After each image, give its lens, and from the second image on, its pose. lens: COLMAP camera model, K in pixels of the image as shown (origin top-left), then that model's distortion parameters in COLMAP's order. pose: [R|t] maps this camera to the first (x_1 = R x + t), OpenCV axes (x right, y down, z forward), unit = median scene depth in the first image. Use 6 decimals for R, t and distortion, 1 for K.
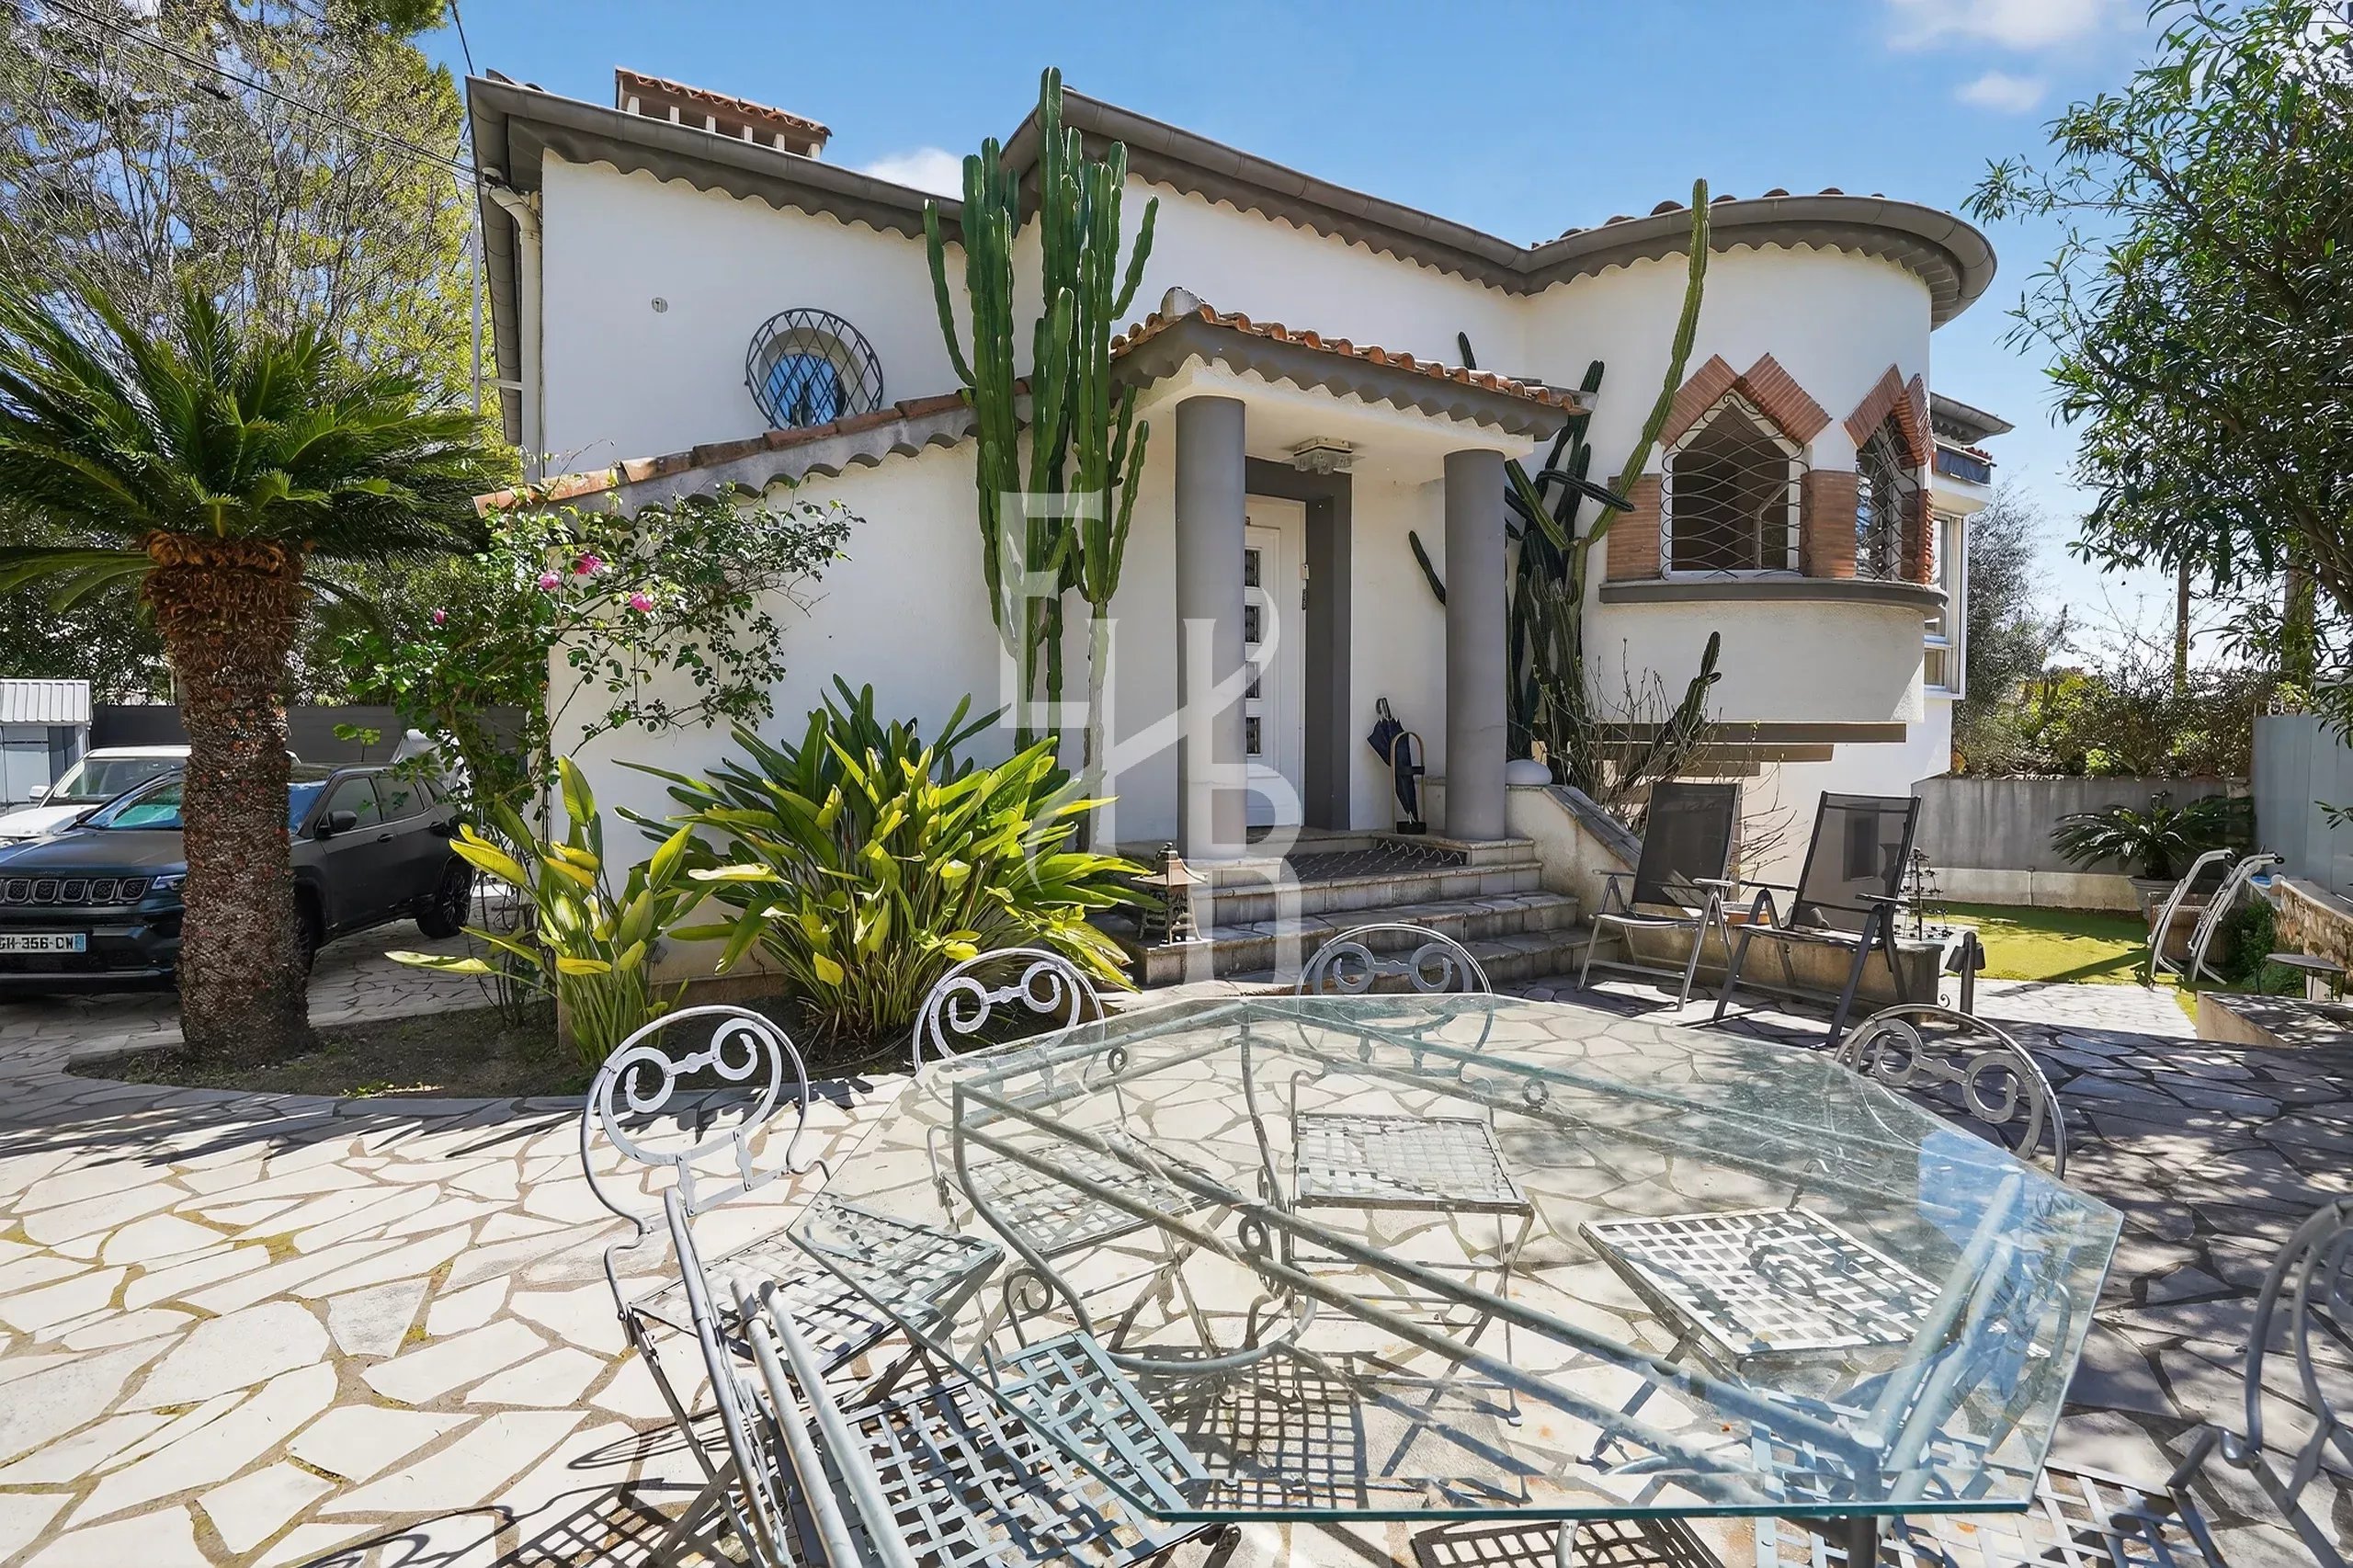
lens RADIAL K [[1107.9, 0, 1159.8], [0, 1107.9, 780.2], [0, 0, 1]] dist [-0.036826, 0.017241]
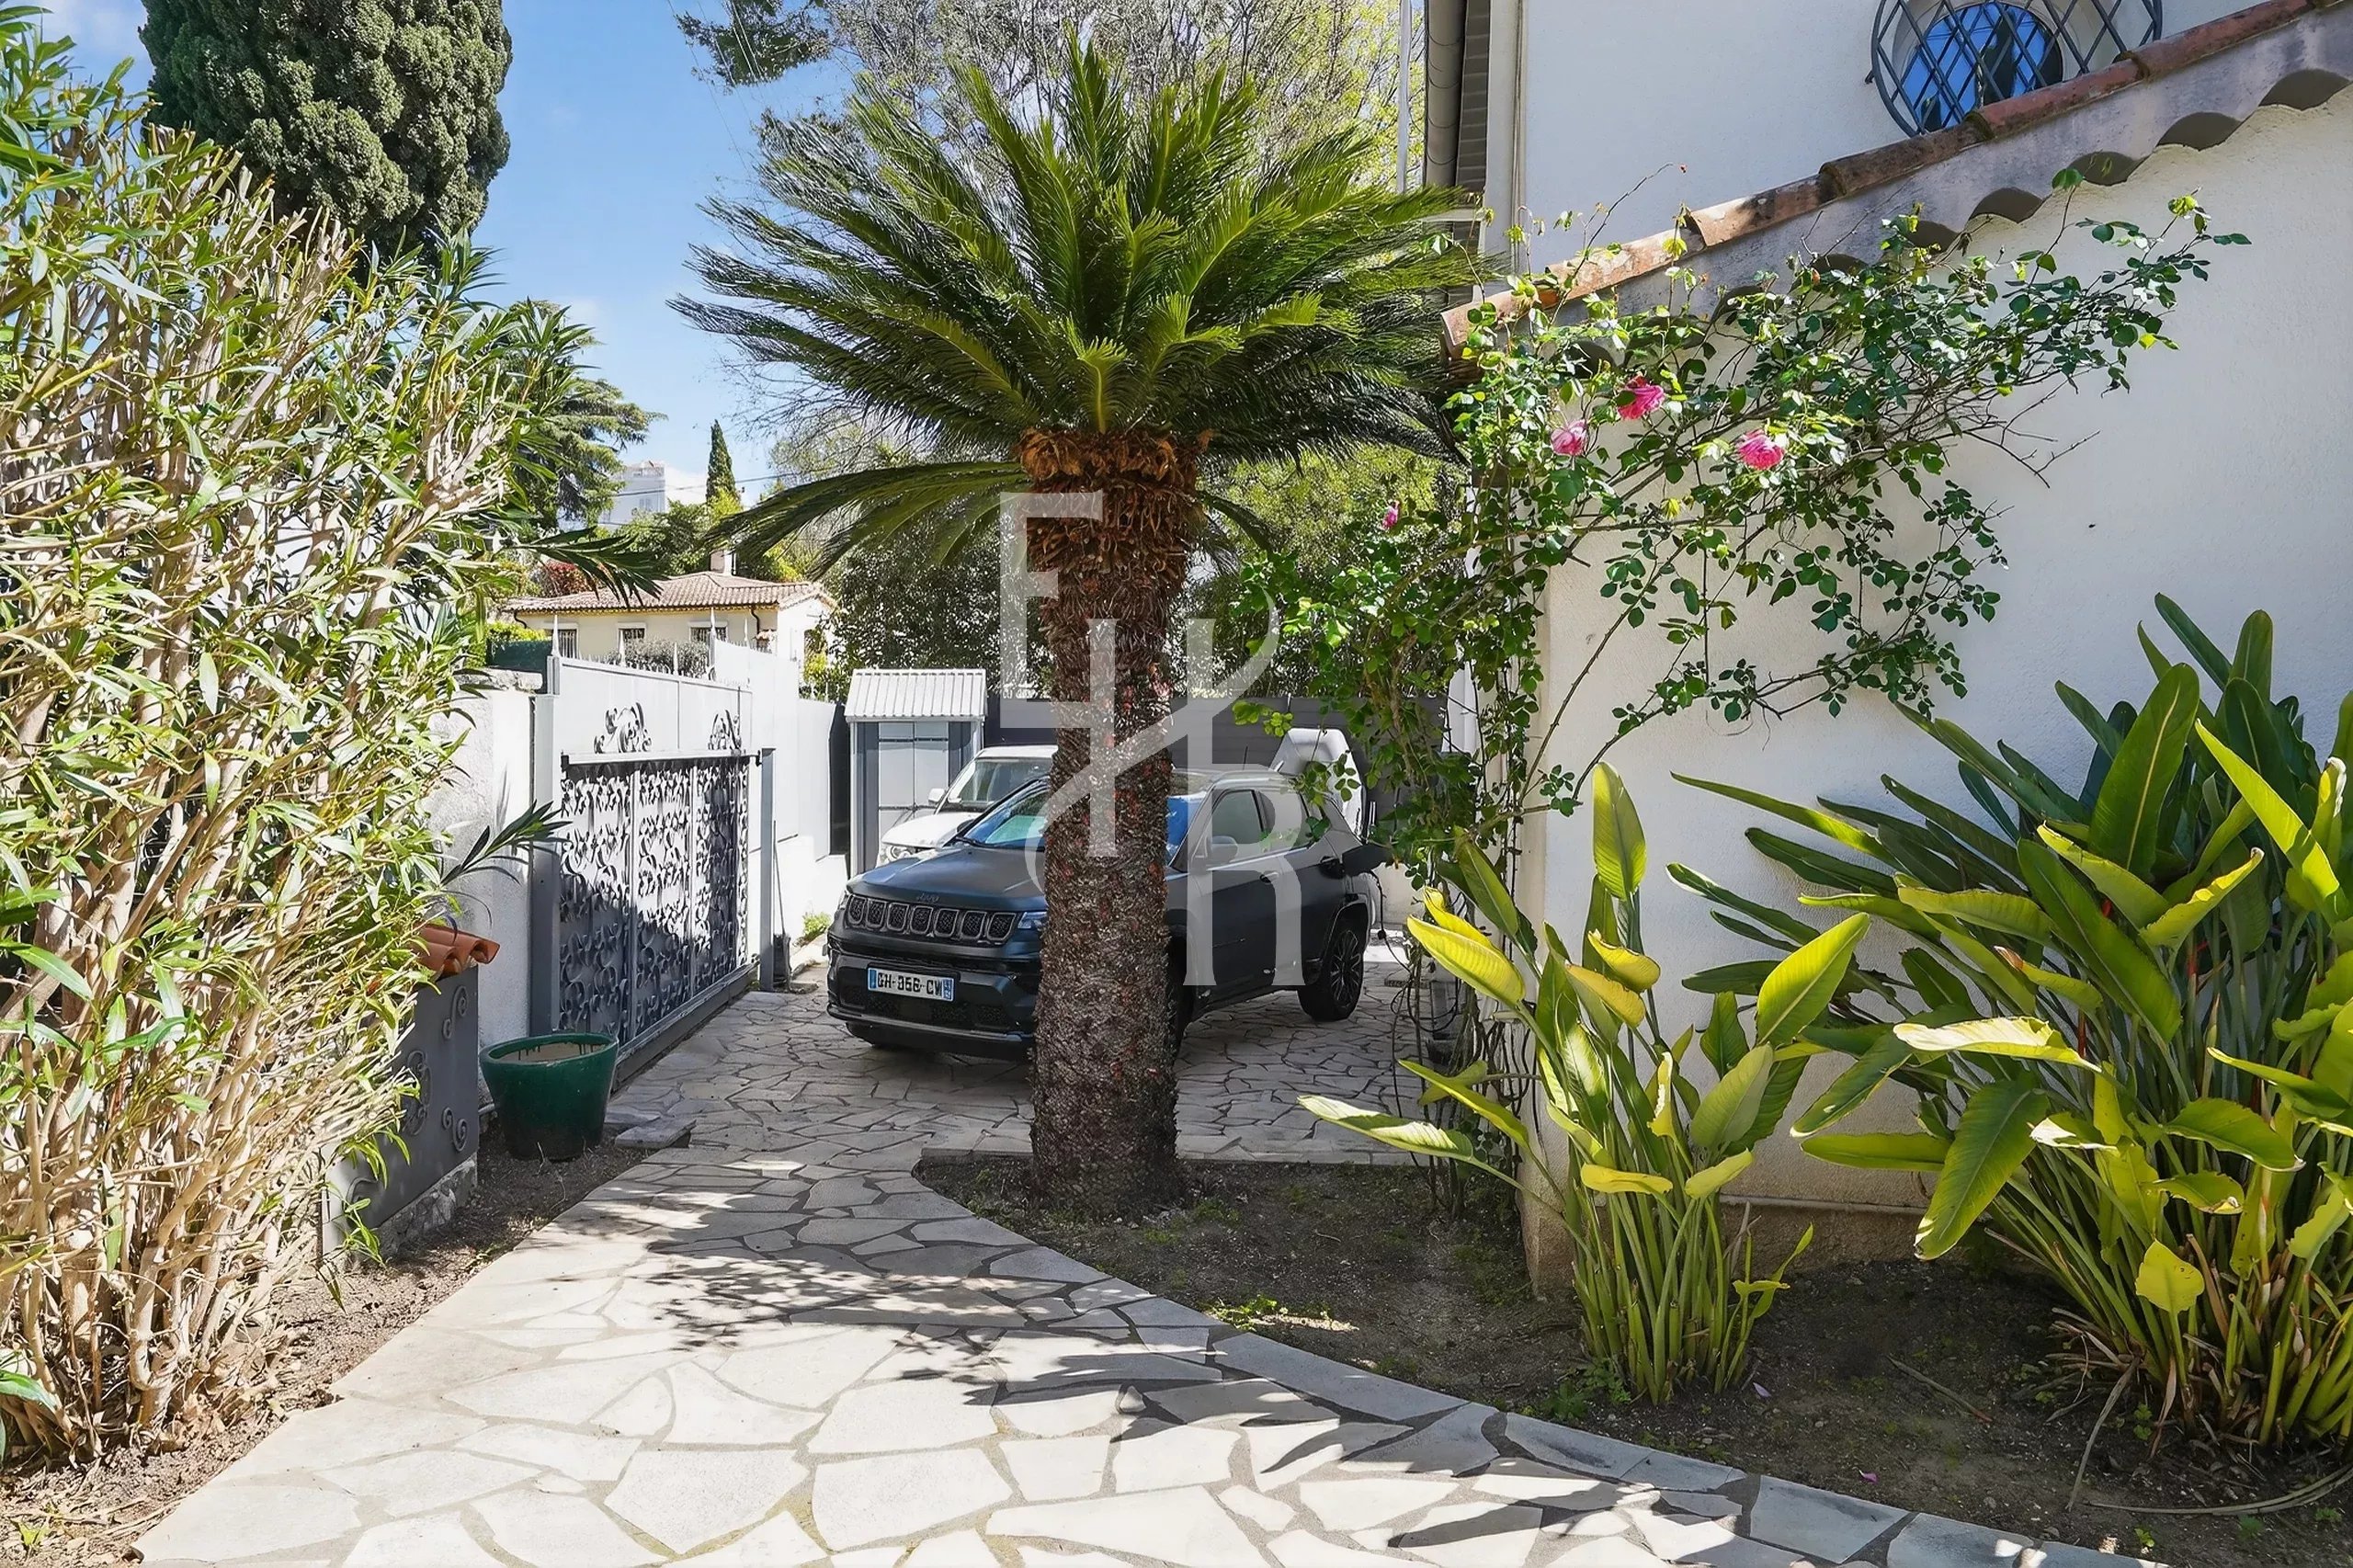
lens RADIAL K [[1618.7, 0, 1175.6], [0, 1618.7, 765.4], [0, 0, 1]] dist [0.063217, 0.000068]
pose [[0.786026, 0.020753, -0.617845, -0.176586], [-0.038745, 0.999125, -0.015731, -0.000917], [0.616978, 0.036303, 0.786142, 0.214709]]
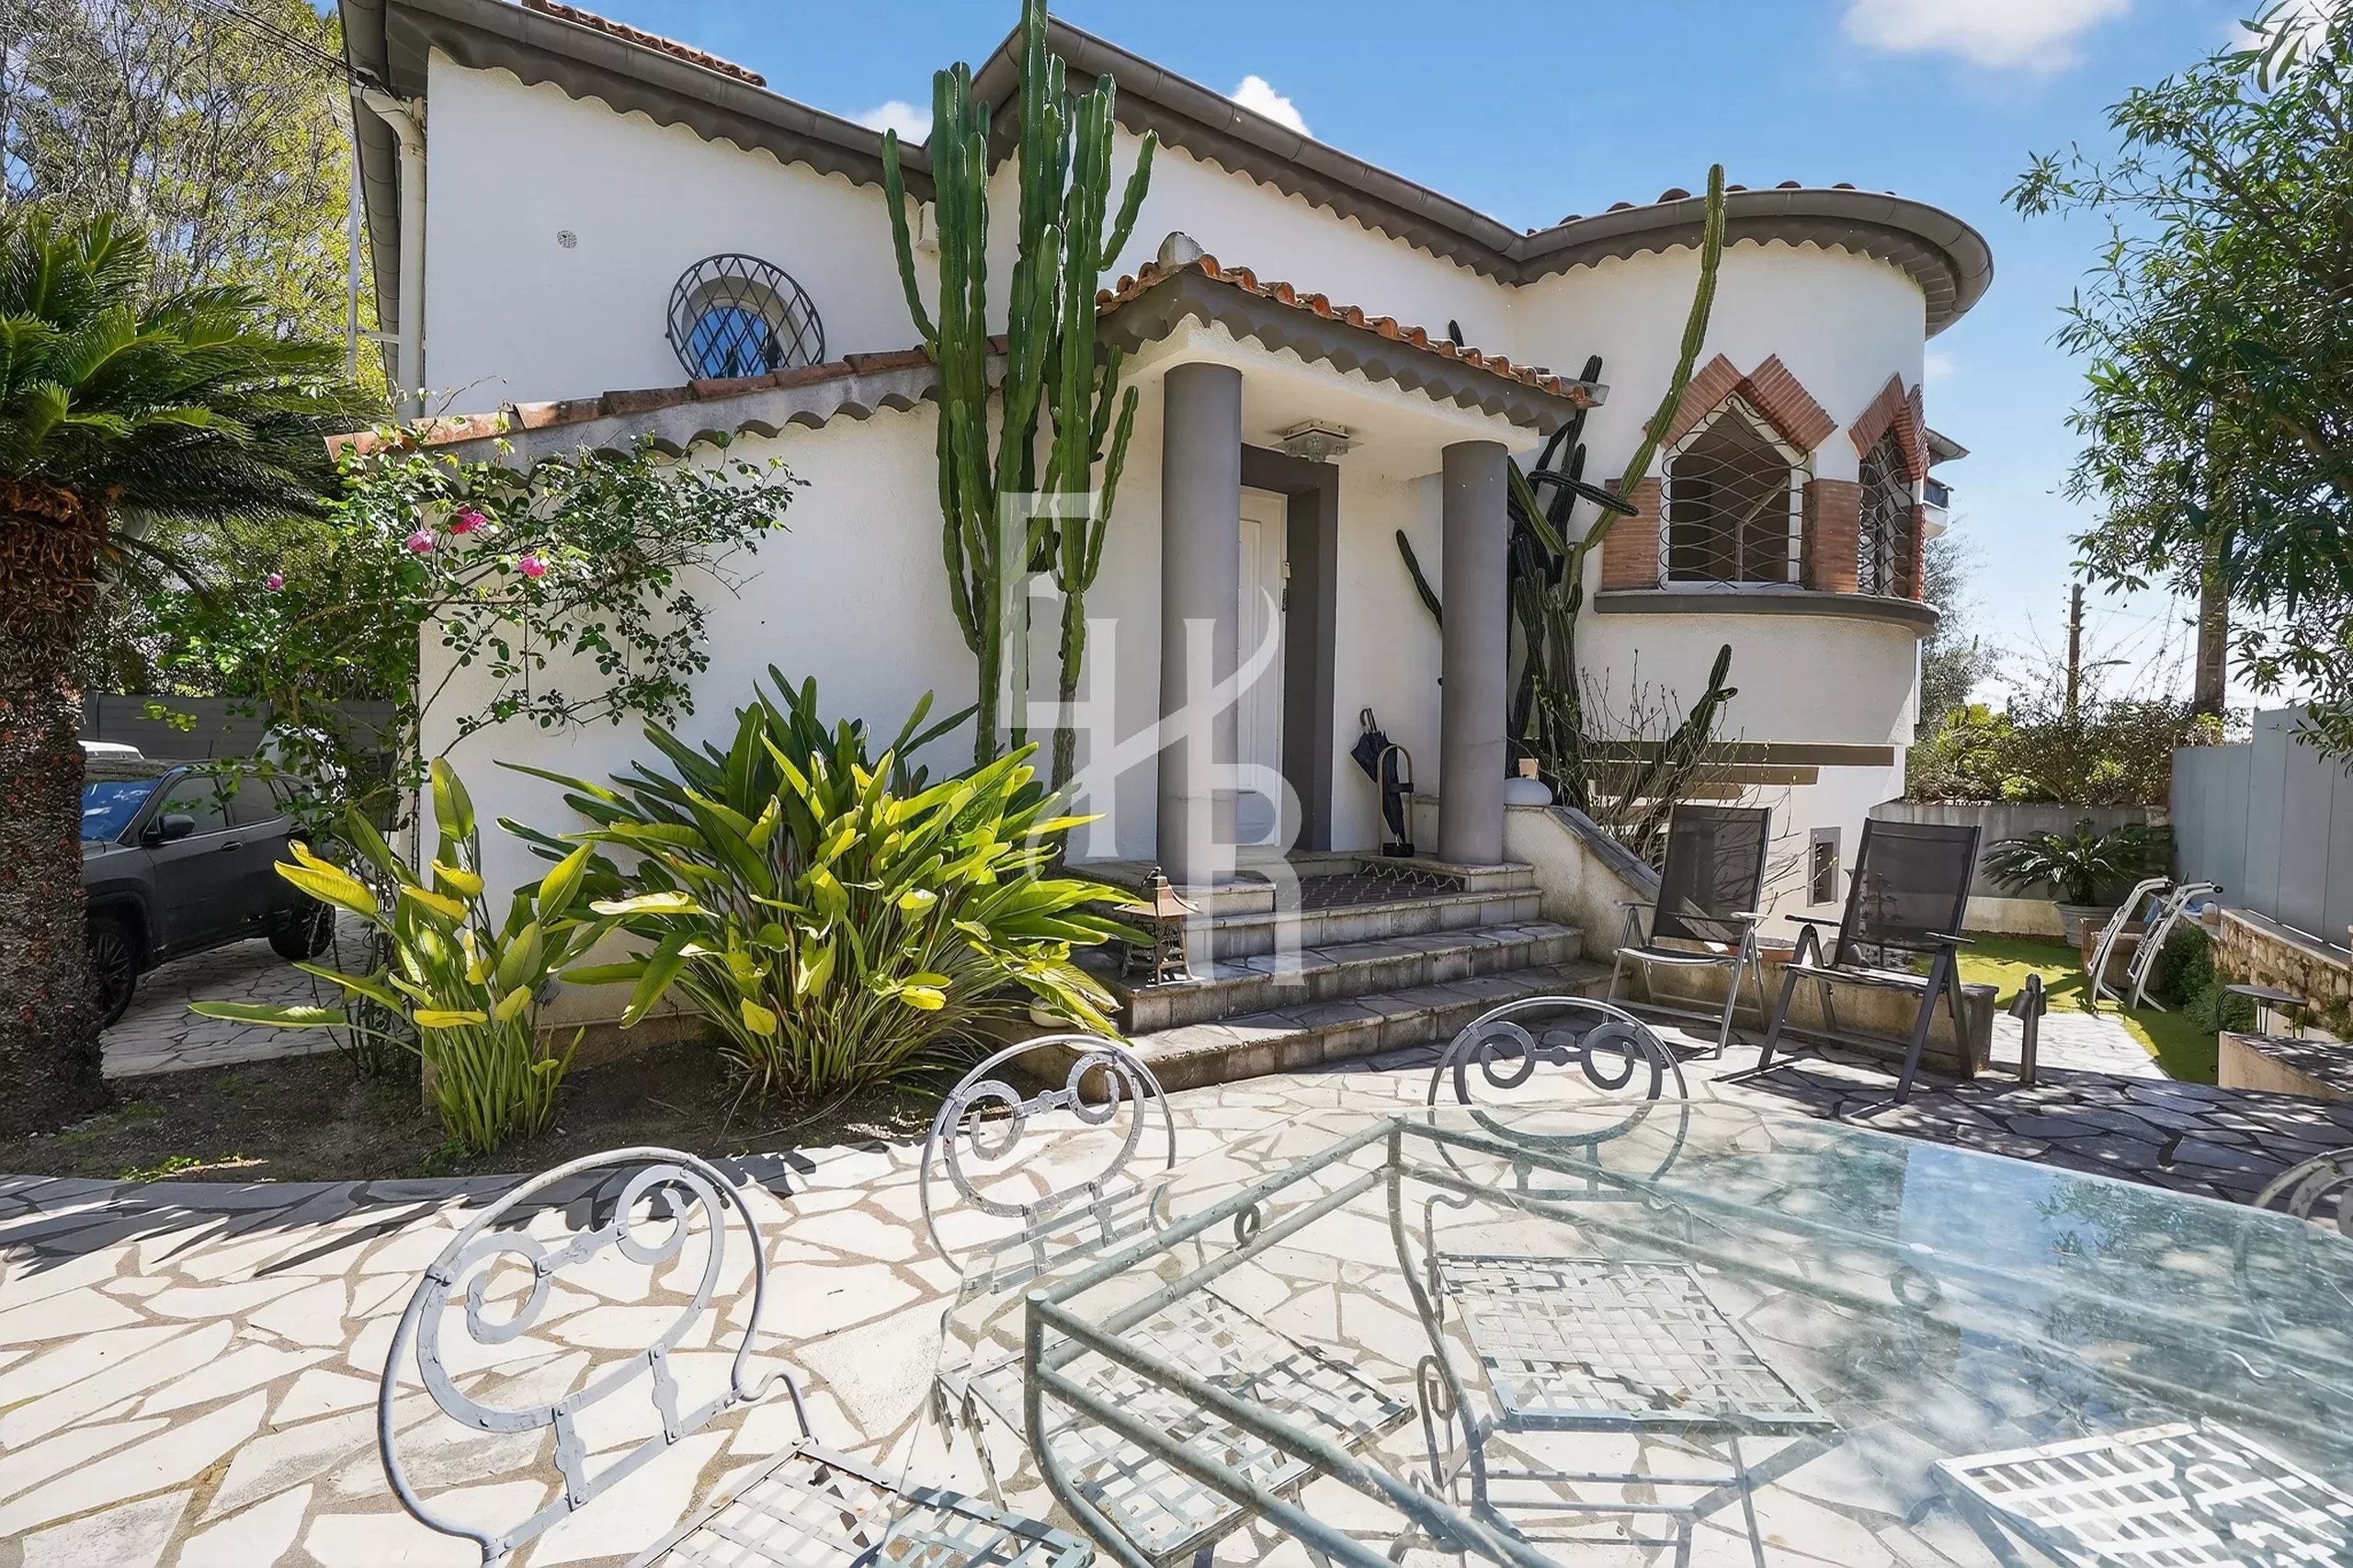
lens RADIAL K [[1107.9, 0, 1159.8], [0, 1107.9, 780.2], [0, 0, 1]] dist [-0.036826, 0.017241]
pose [[0.997148, 0.016139, 0.073723, -0.053391], [-0.015341, 0.999818, -0.011384, -0.001923], [-0.073894, 0.010220, 0.997214, 0.126107]]
